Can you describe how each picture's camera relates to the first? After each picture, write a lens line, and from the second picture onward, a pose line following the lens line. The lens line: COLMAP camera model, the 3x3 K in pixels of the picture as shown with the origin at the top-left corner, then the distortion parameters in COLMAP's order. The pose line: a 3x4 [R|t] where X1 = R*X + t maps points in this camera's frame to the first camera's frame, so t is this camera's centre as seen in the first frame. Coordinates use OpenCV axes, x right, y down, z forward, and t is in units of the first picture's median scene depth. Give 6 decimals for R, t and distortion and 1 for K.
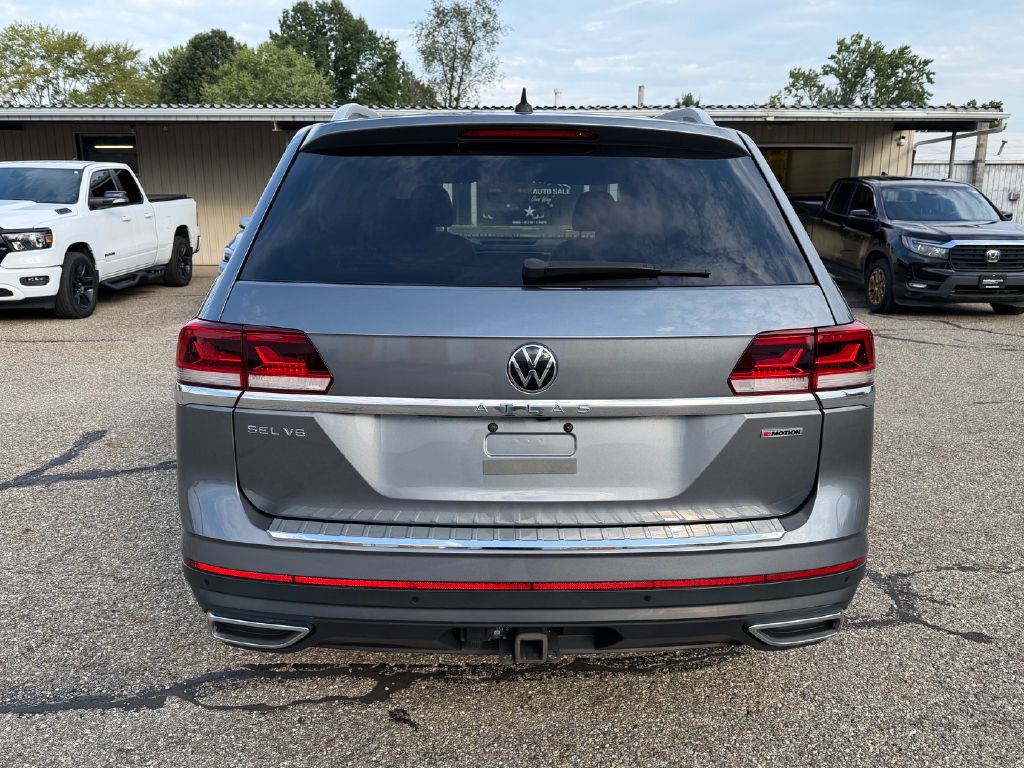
lens RADIAL K [[824.3, 0, 515.8], [0, 824.3, 381.9], [0, 0, 1]] dist [0.008339, -0.015894]
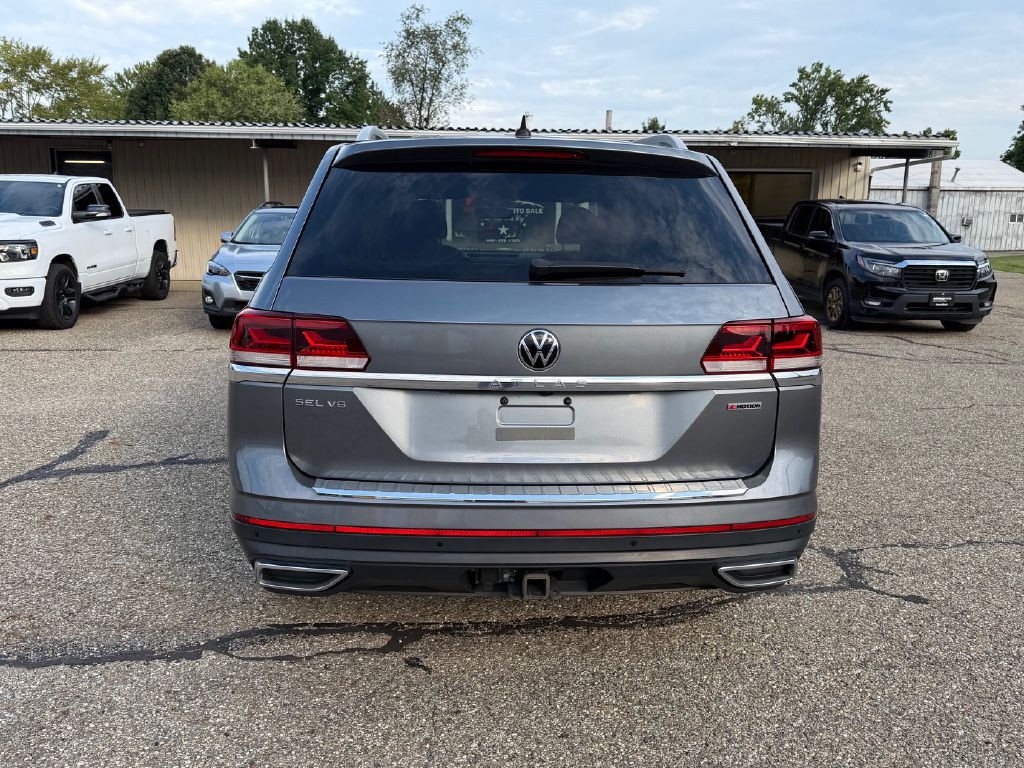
lens RADIAL K [[820.8, 0, 516.1], [0, 820.8, 386.0], [0, 0, 1]] dist [0.030341, -0.047688]
pose [[0.999188, 0.003114, 0.040172, -0.006927], [-0.002361, 0.999821, -0.018779, 0.006680], [-0.040223, 0.018669, 0.999016, -0.021735]]
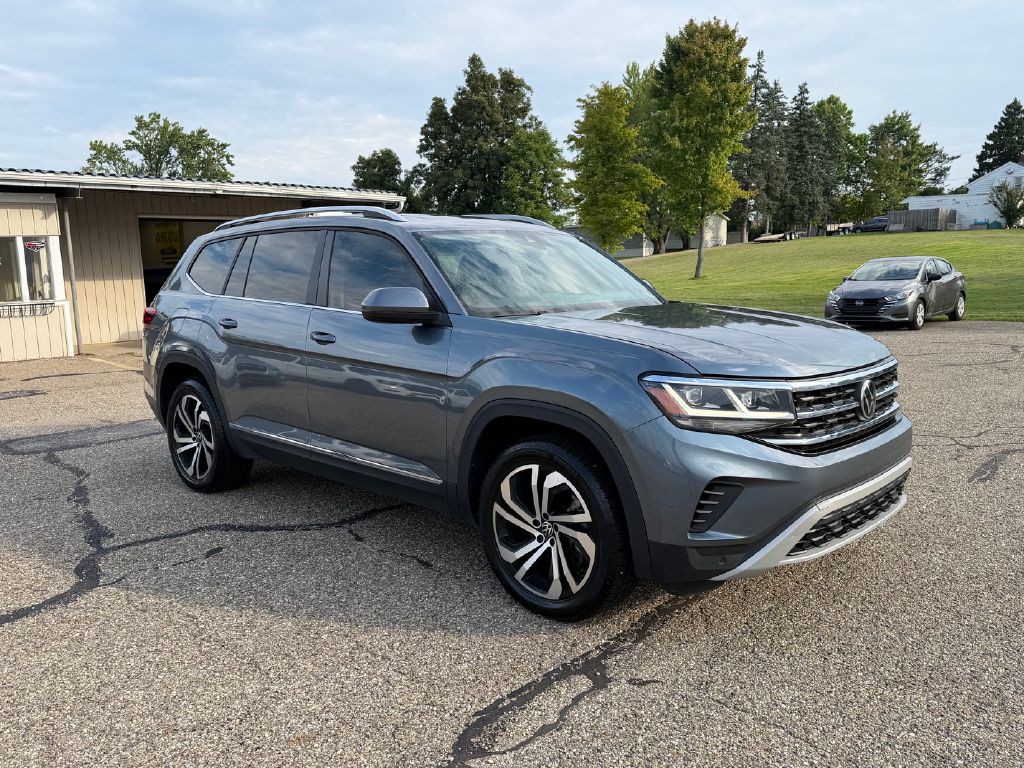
lens RADIAL K [[805.7, 0, 515.9], [0, 805.7, 387.6], [0, 0, 1]] dist [0.093501, -0.157074]
pose [[0.707442, -0.125381, 0.695561, -0.152474], [0.178317, 0.983965, -0.003994, -0.005474], [-0.683907, 0.126856, 0.718456, 0.034070]]
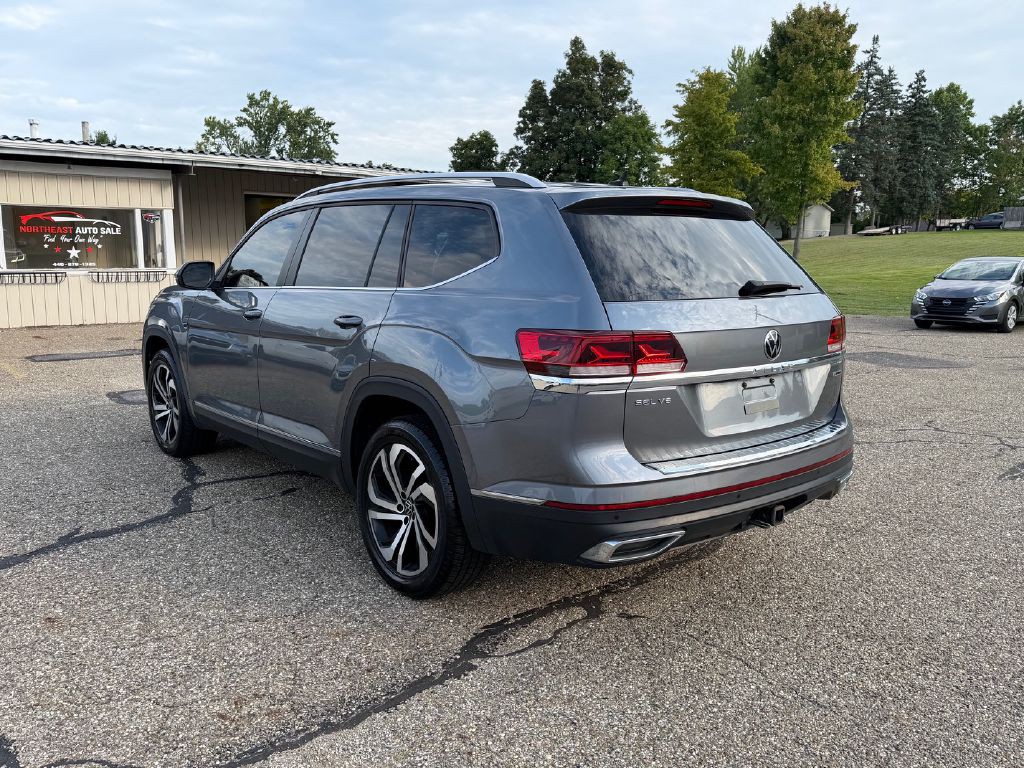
lens RADIAL K [[811.2, 0, 518.9], [0, 811.2, 382.5], [0, 0, 1]] dist [0.063905, -0.095425]
pose [[0.780723, -0.095419, 0.617549, -0.161931], [0.126654, 0.991923, -0.006855, 0.000584], [-0.611907, 0.083567, 0.786502, 0.000777]]
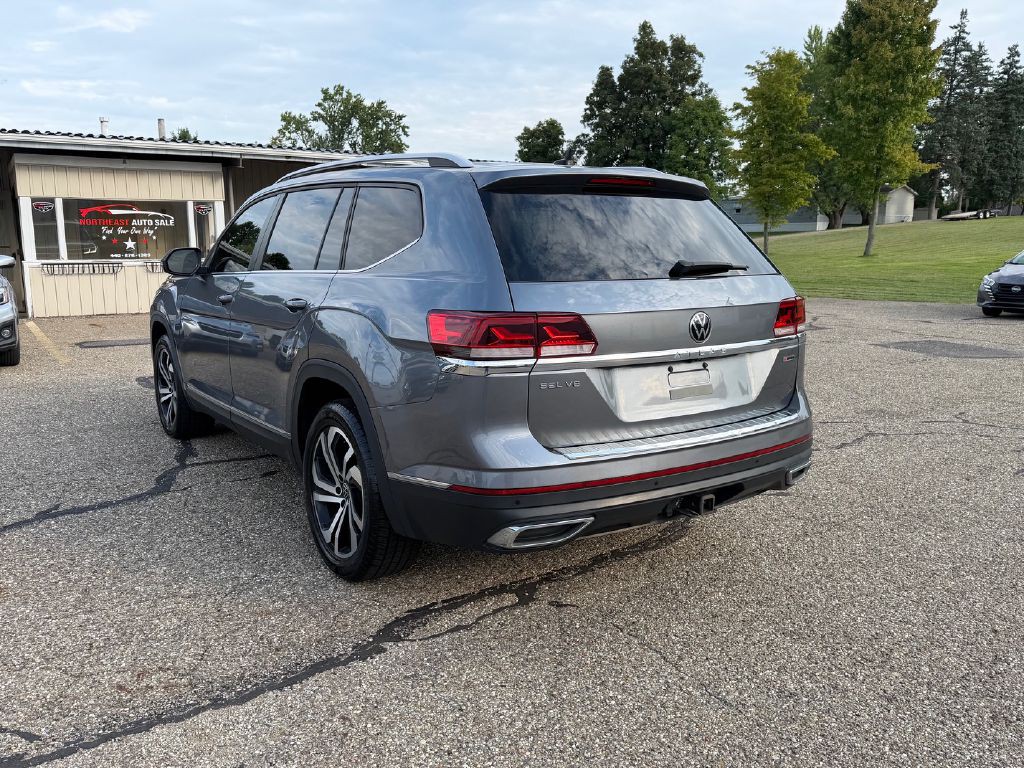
lens RADIAL K [[813.5, 0, 512.4], [0, 813.5, 381.9], [0, 0, 1]] dist [0.047731, -0.064949]
pose [[0.835719, -0.096600, 0.540594, -0.132526], [0.119305, 0.992833, -0.007025, 0.006462], [-0.536041, 0.070366, 0.841254, -0.016431]]
